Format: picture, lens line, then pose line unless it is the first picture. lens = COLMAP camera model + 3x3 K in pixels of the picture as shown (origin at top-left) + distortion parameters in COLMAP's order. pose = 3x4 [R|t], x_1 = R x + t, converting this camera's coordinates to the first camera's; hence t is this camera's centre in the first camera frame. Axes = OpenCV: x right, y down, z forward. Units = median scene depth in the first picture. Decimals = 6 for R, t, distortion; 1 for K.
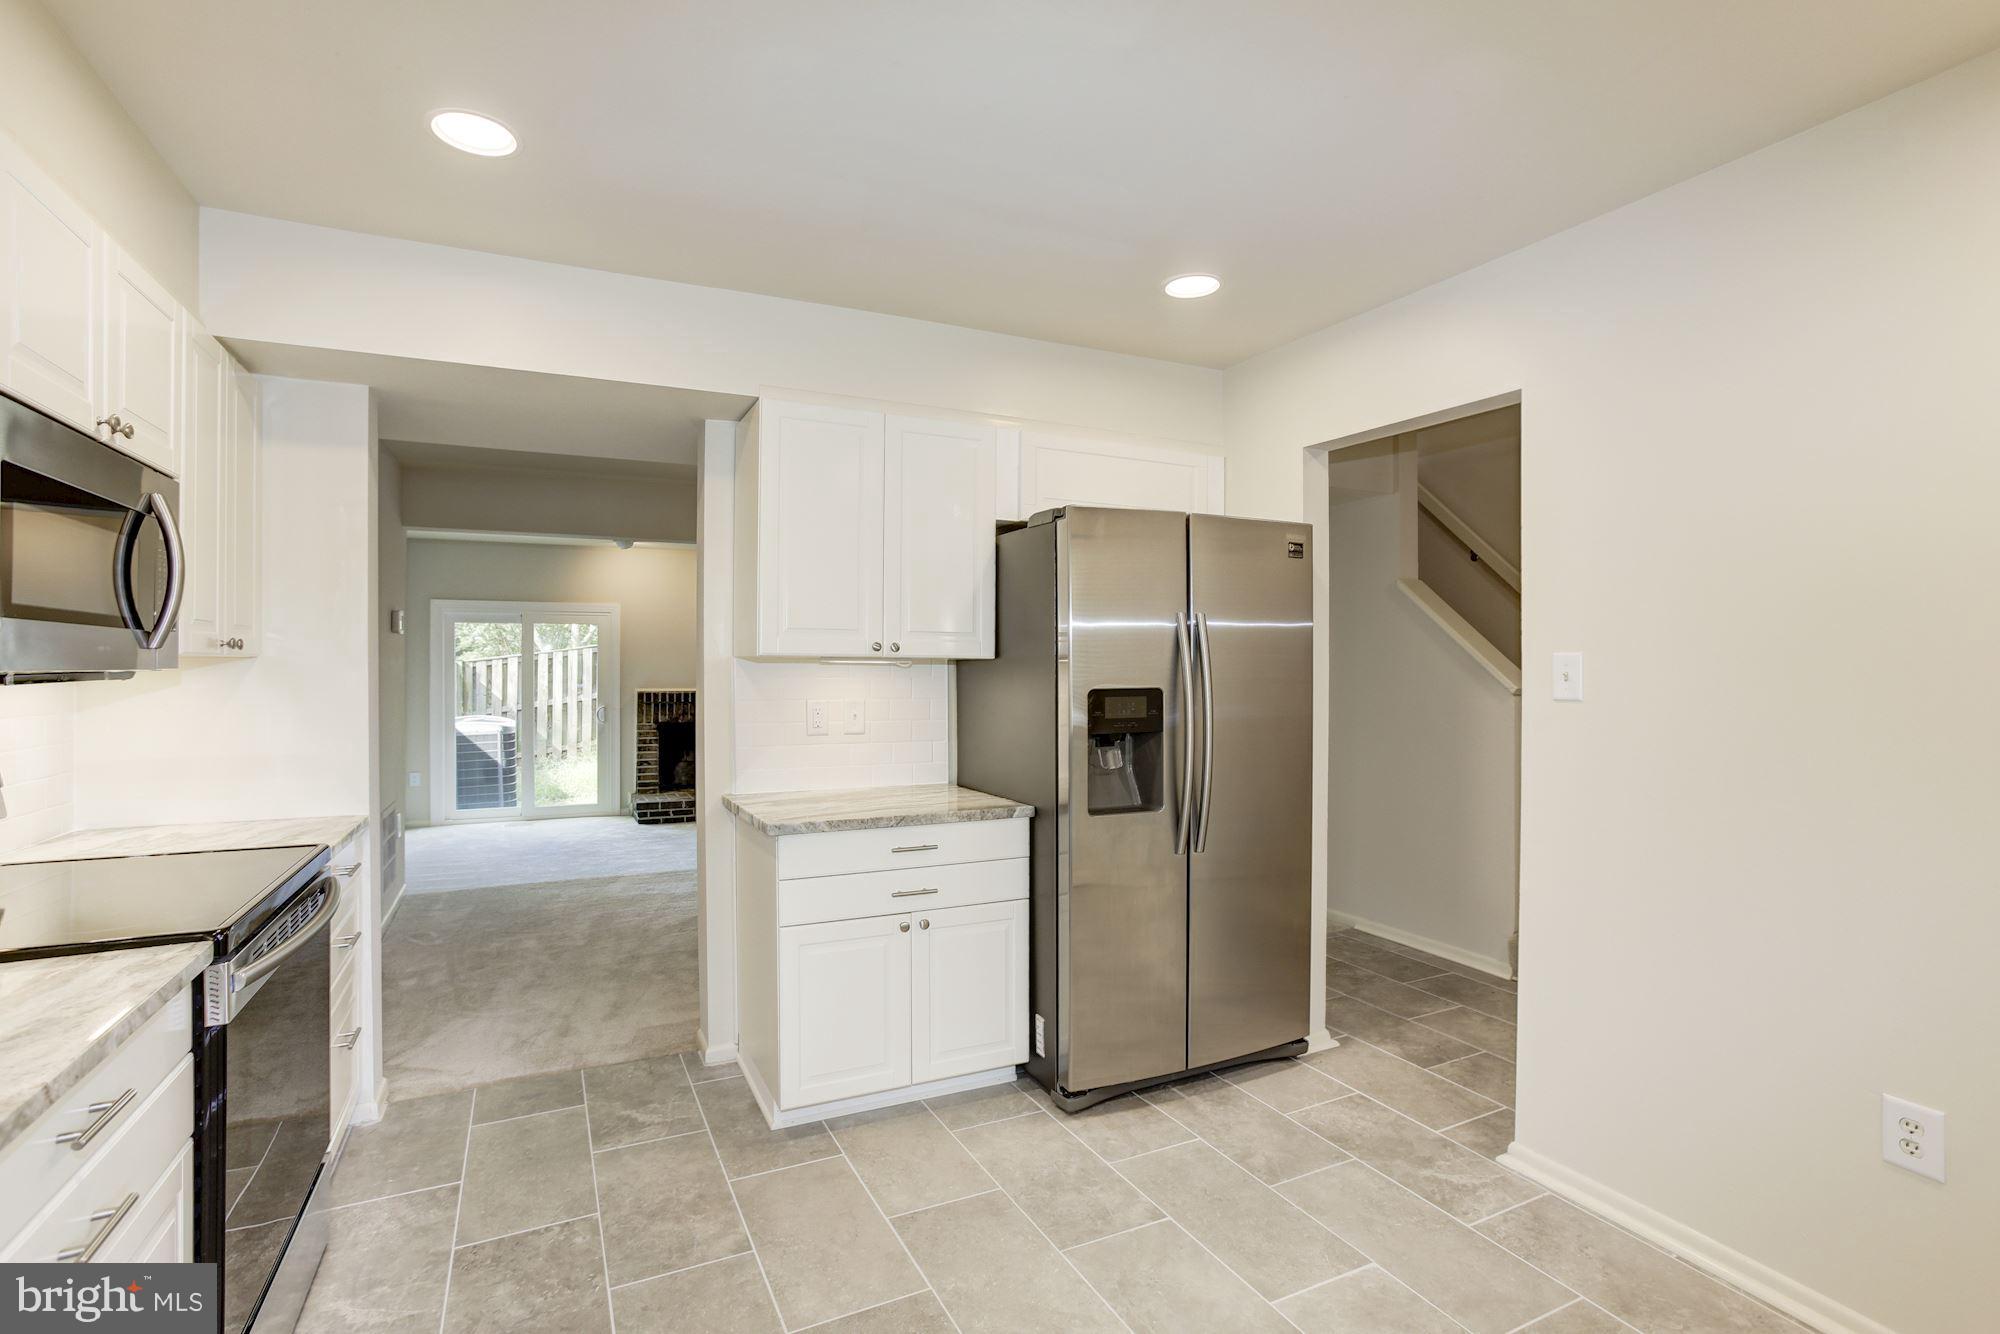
lens RADIAL K [[932.1, 0, 980.6], [0, 932.1, 665.0], [0, 0, 1]] dist [-0.015902, 0.001345]
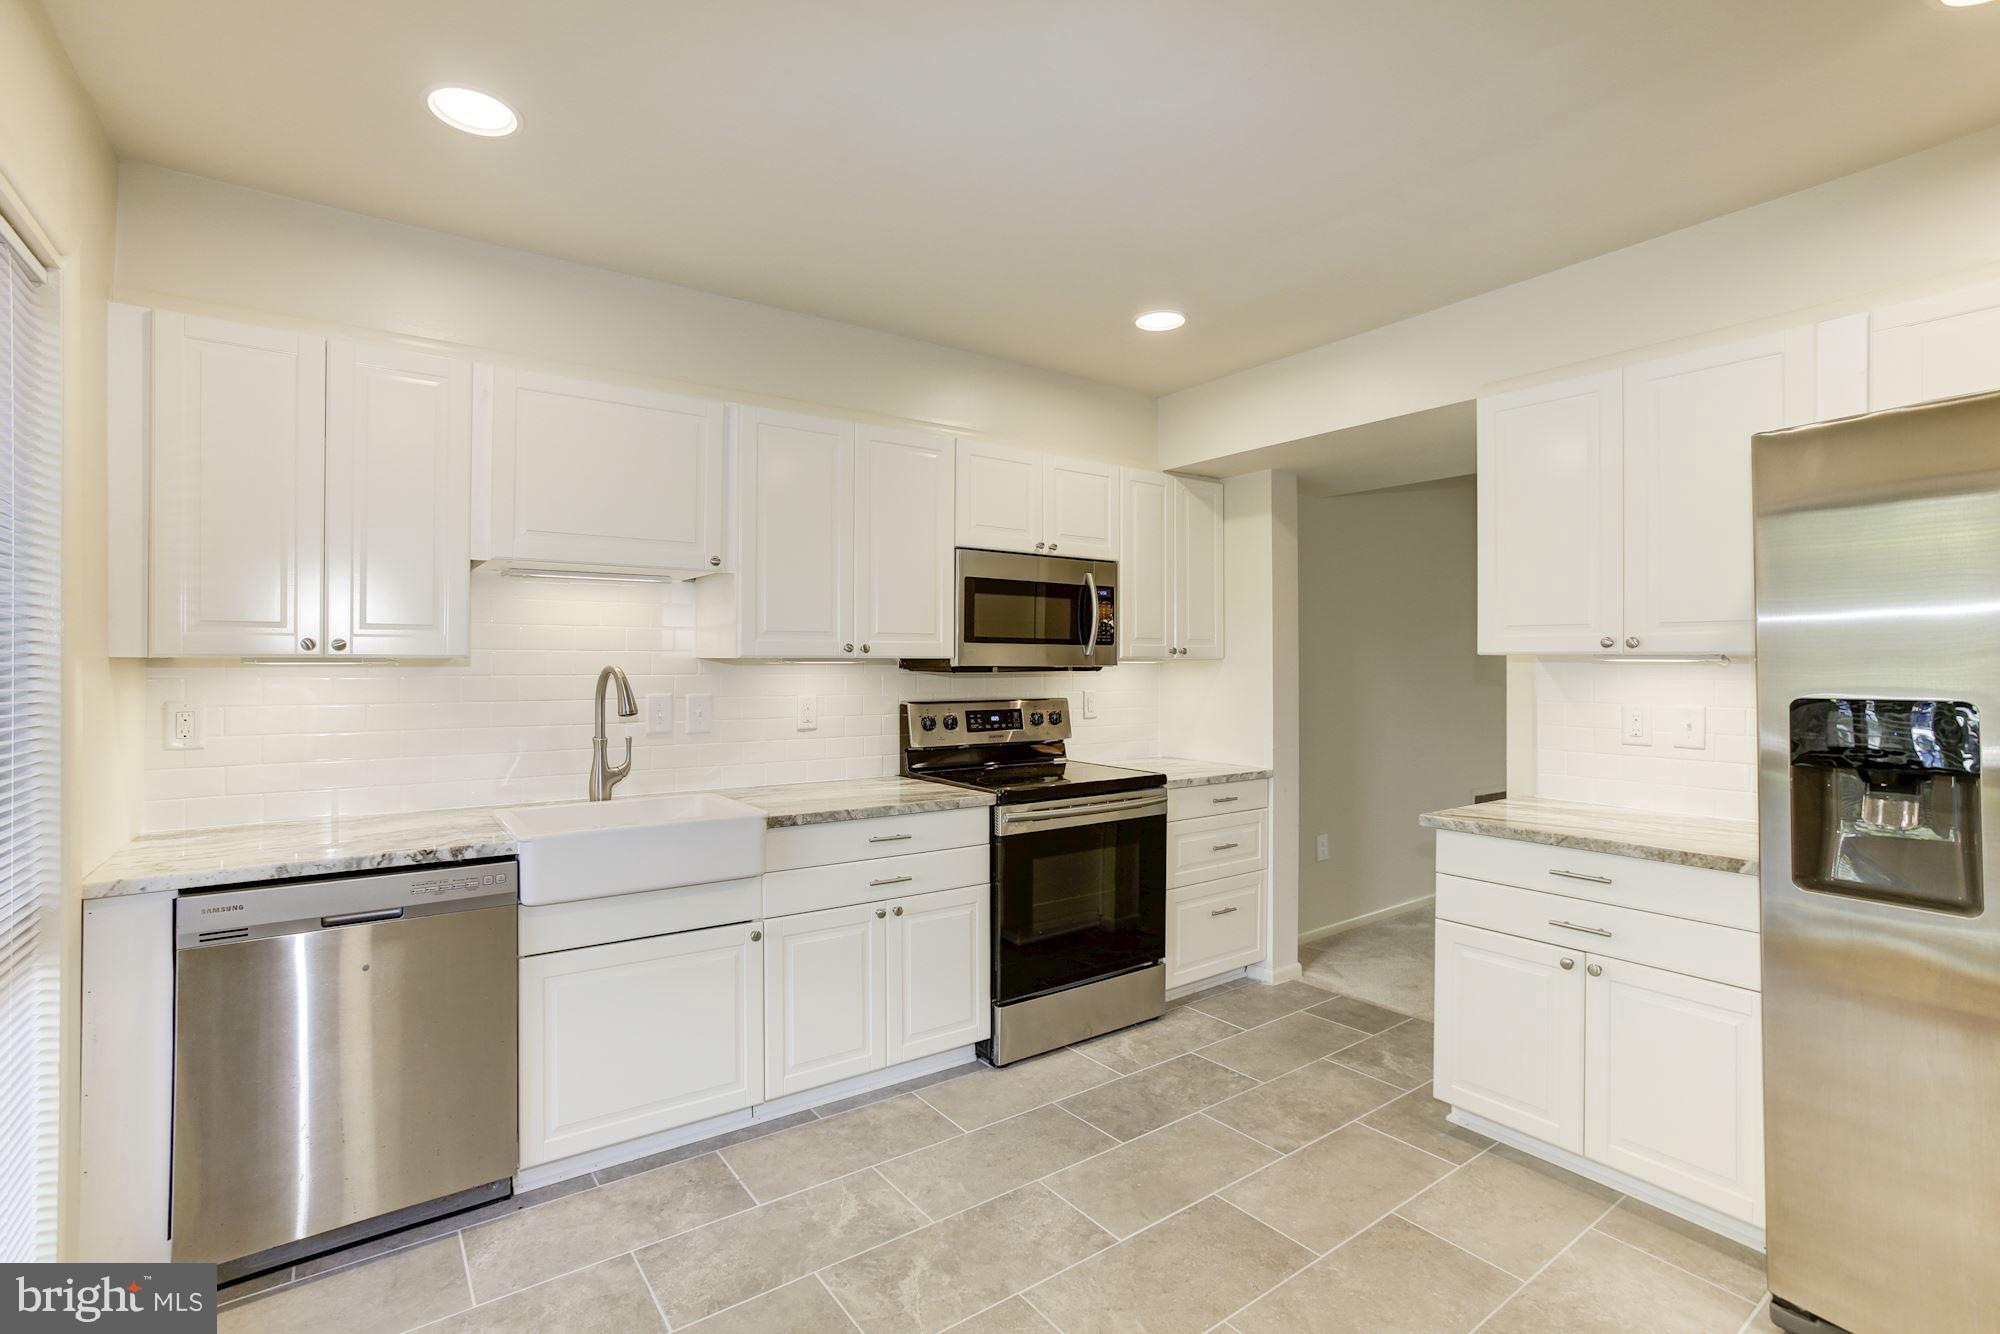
lens RADIAL K [[907.3, 0, 998.2], [0, 907.3, 657.3], [0, 0, 1]] dist [-0.076585, 0.039113]
pose [[0.175187, -0.012094, -0.984461, 0.743412], [-0.000987, 0.999922, -0.012459, 0.007807], [0.984535, 0.003155, 0.175162, 0.398060]]
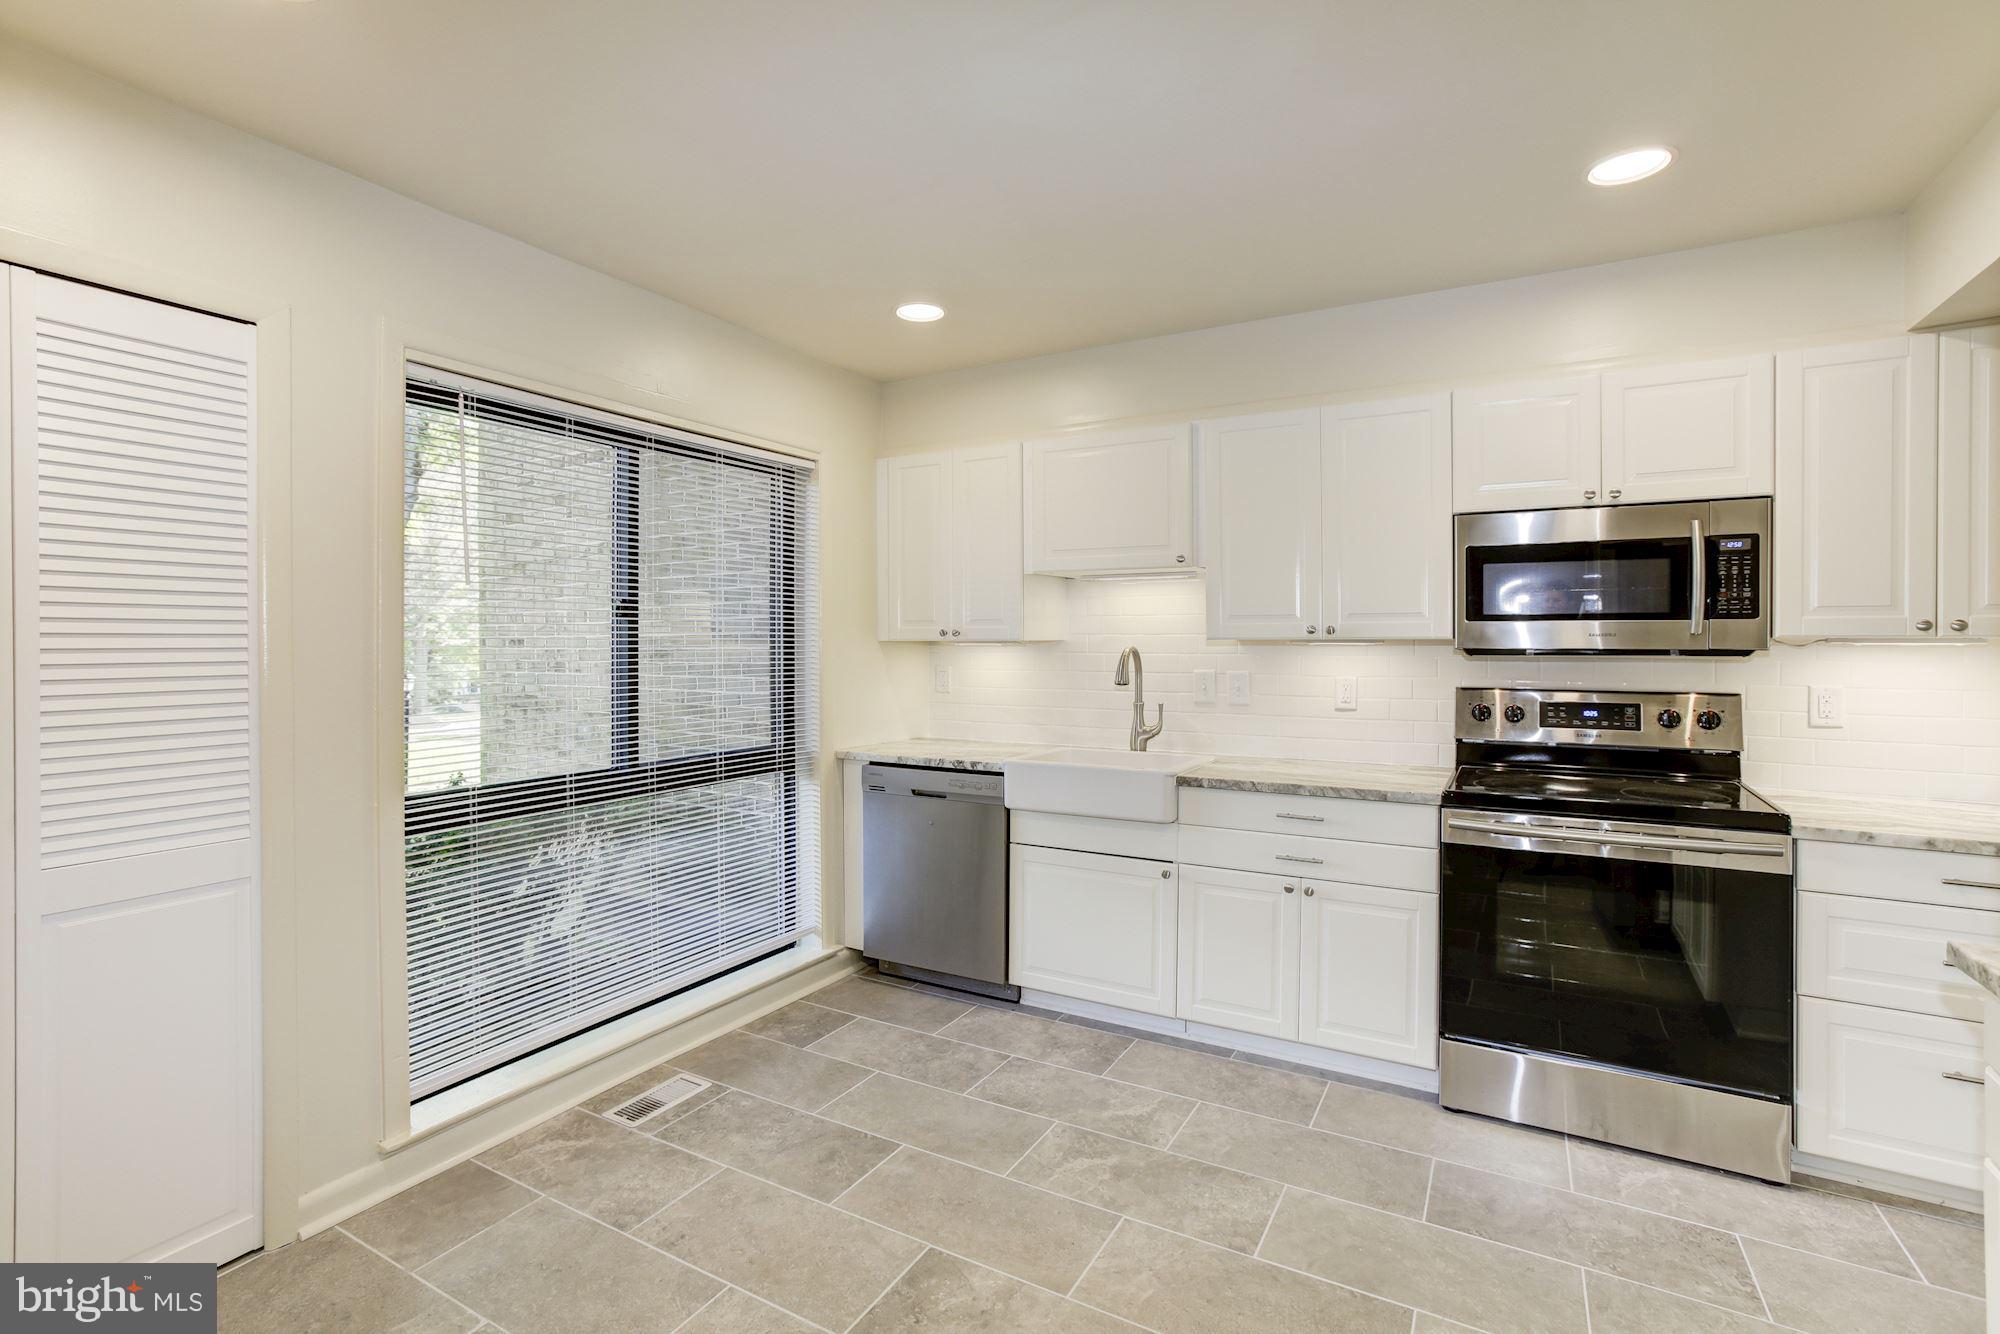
lens RADIAL K [[907.3, 0, 998.2], [0, 907.3, 657.3], [0, 0, 1]] dist [-0.076585, 0.039113]
pose [[-0.820535, 0.003292, -0.571587, 0.562027], [-0.005338, 0.999896, 0.013421, 0.003990], [0.571571, 0.014063, -0.820432, 1.199433]]
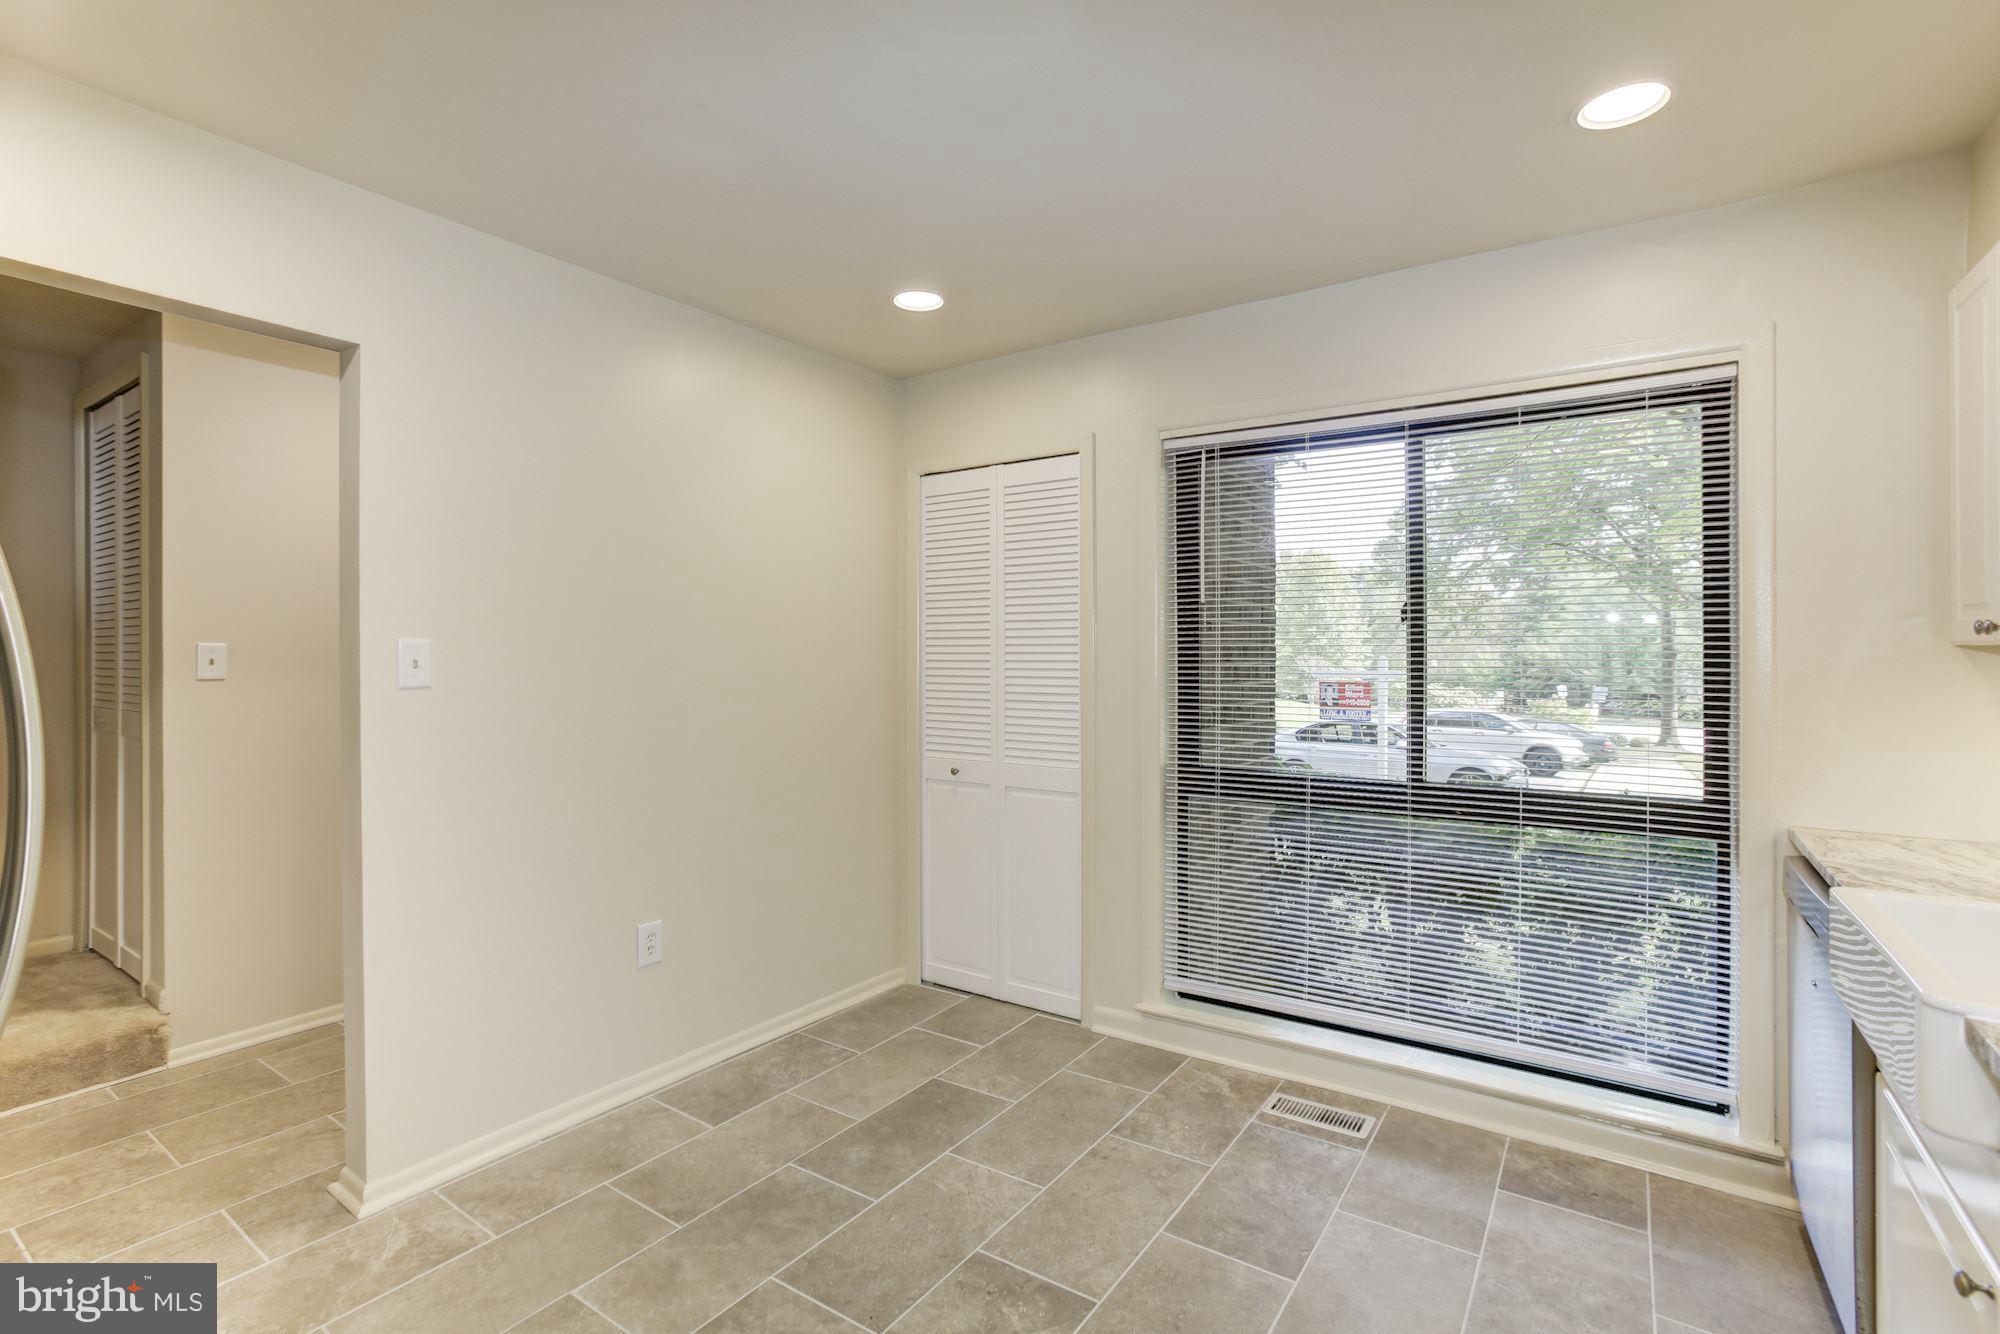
lens RADIAL K [[932.1, 0, 980.6], [0, 932.1, 665.0], [0, 0, 1]] dist [-0.015902, 0.001345]
pose [[-0.491462, -0.014240, 0.870782, -0.510439], [0.003724, 0.999823, 0.018453, -0.000859], [-0.870891, 0.012312, -0.491322, 0.965757]]
